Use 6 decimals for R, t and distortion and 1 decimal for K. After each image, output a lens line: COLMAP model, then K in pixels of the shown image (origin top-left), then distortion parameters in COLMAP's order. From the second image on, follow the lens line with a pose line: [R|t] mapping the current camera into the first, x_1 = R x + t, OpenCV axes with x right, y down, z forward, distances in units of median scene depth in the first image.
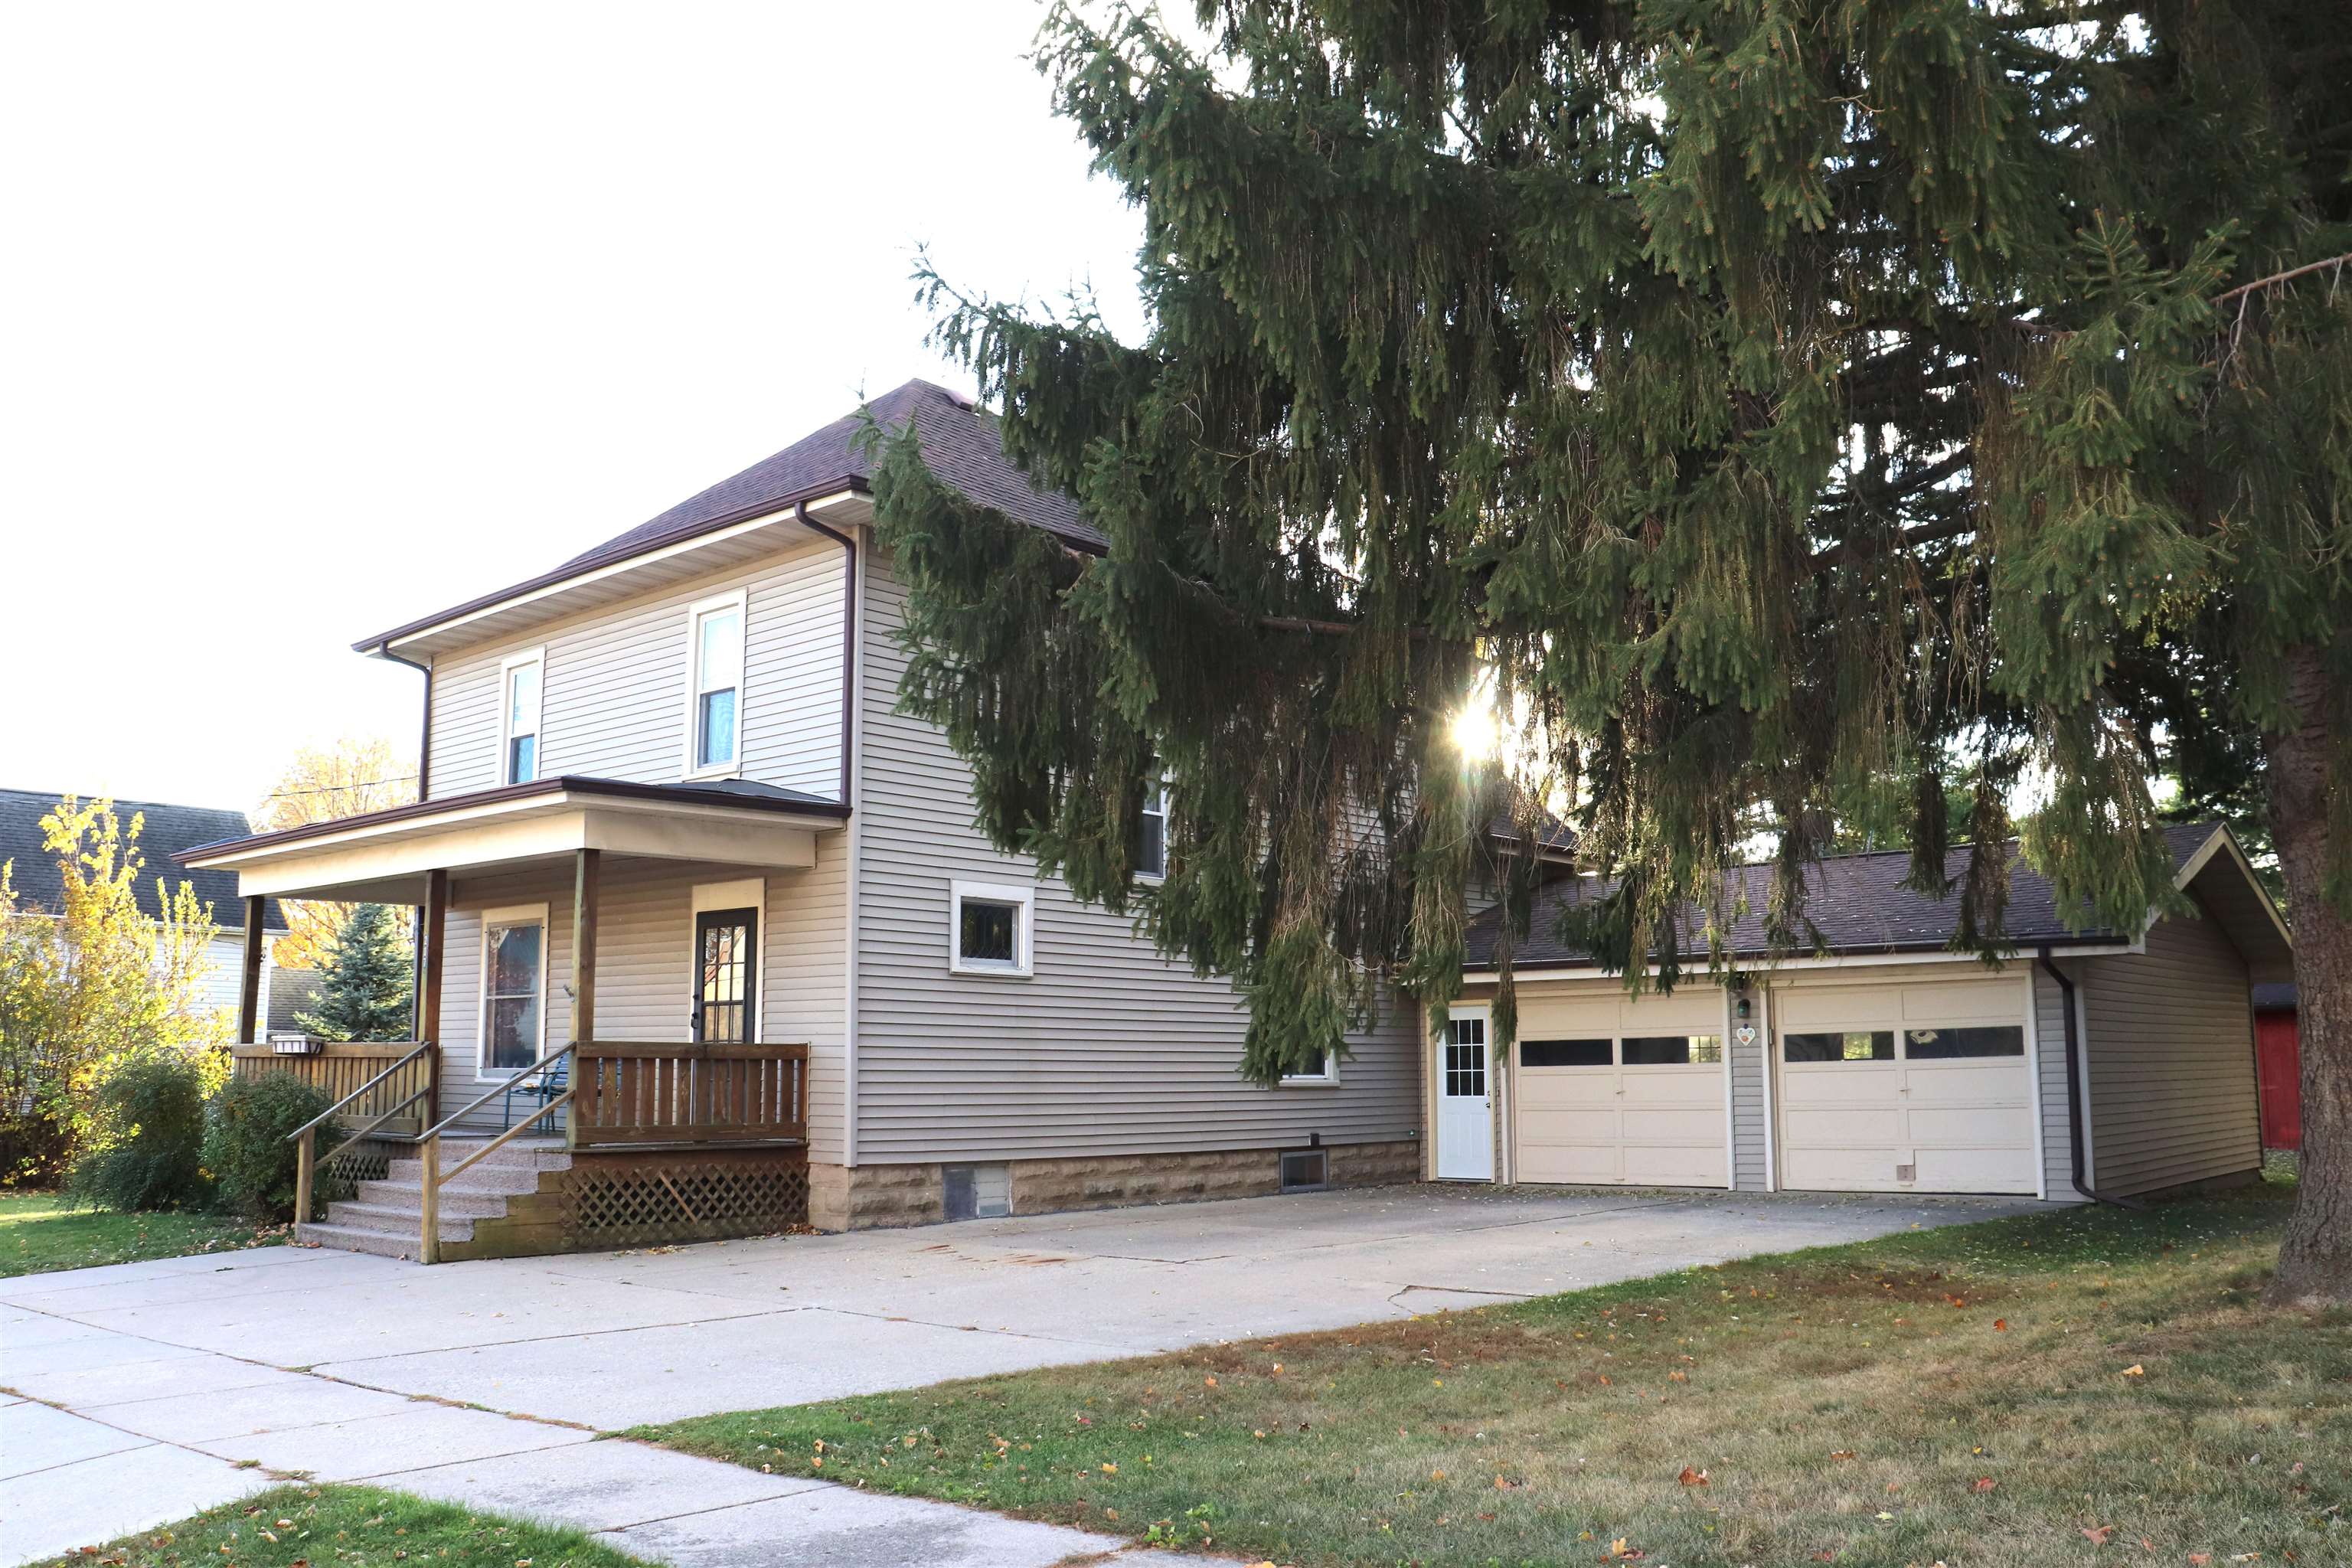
lens RADIAL K [[1860.5, 0, 1173.8], [0, 1860.5, 768.9], [0, 0, 1]] dist [-0.115680, 0.000835]
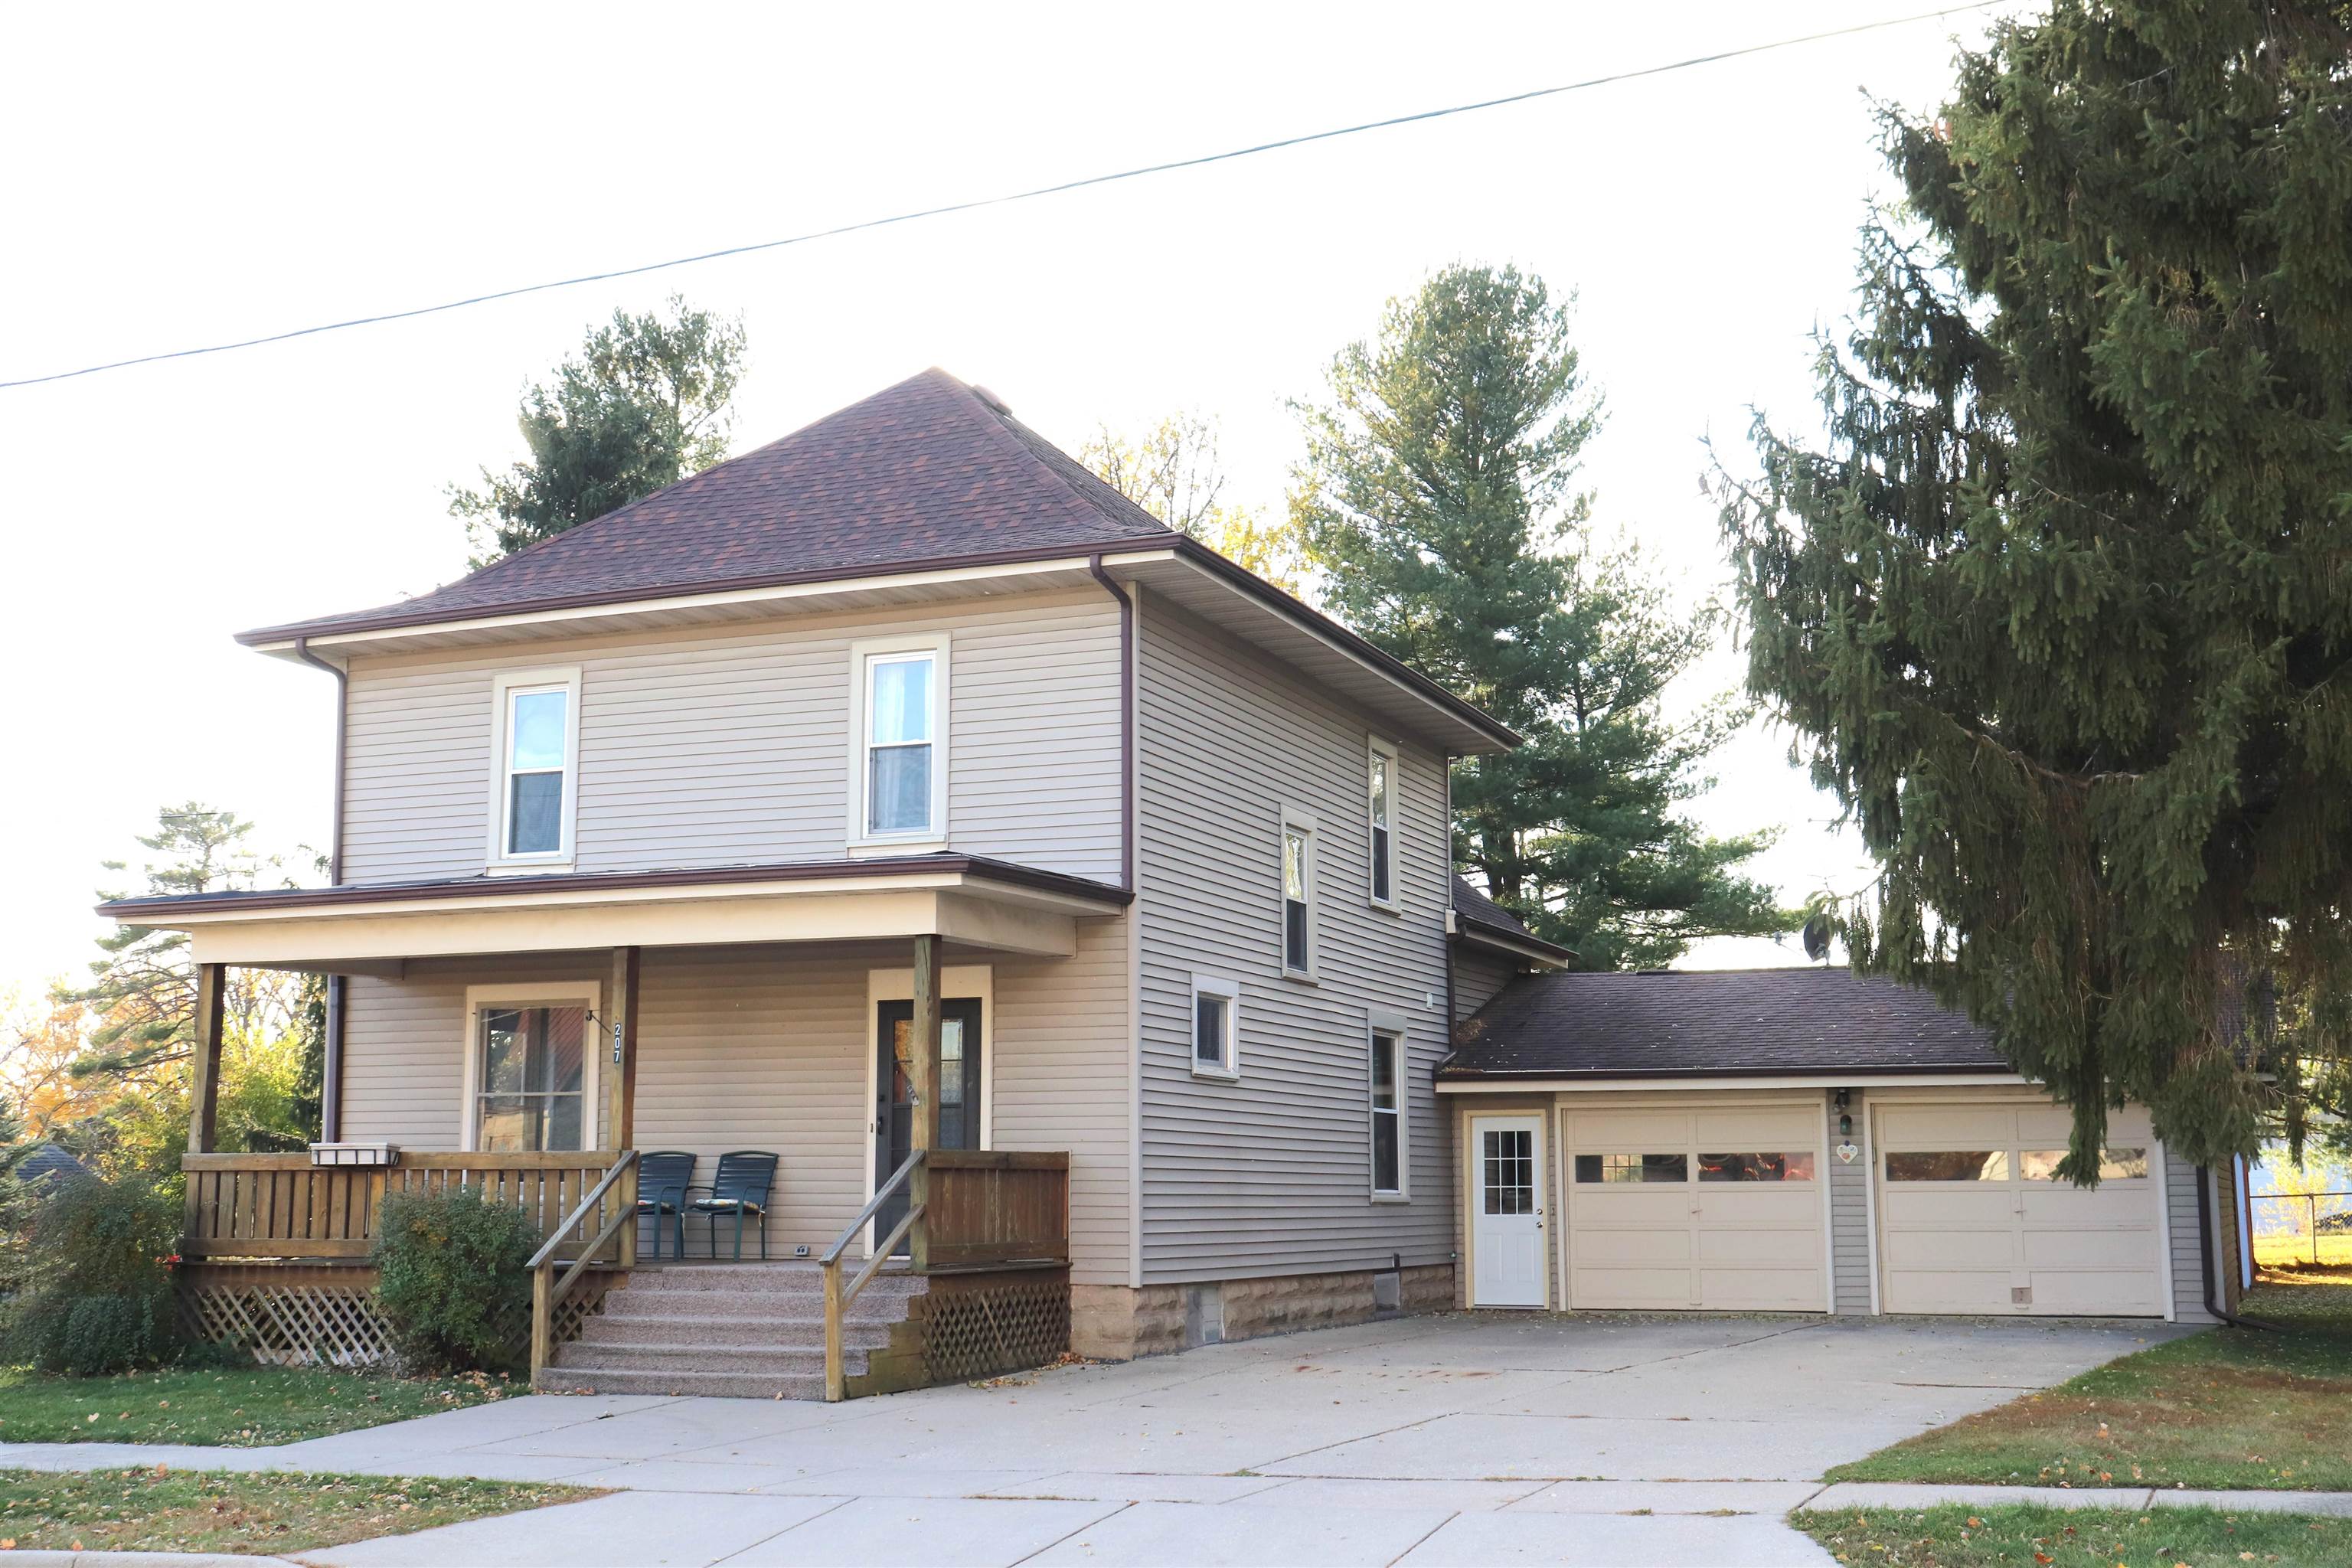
lens RADIAL K [[2515.5, 0, 1180.3], [0, 2515.5, 792.4], [0, 0, 1]] dist [-0.031189, 0.000000]
pose [[0.953247, 0.051434, 0.297782, -0.478428], [-0.052587, 0.998608, -0.004144, -0.022546], [-0.297581, -0.011710, 0.954625, -0.171515]]
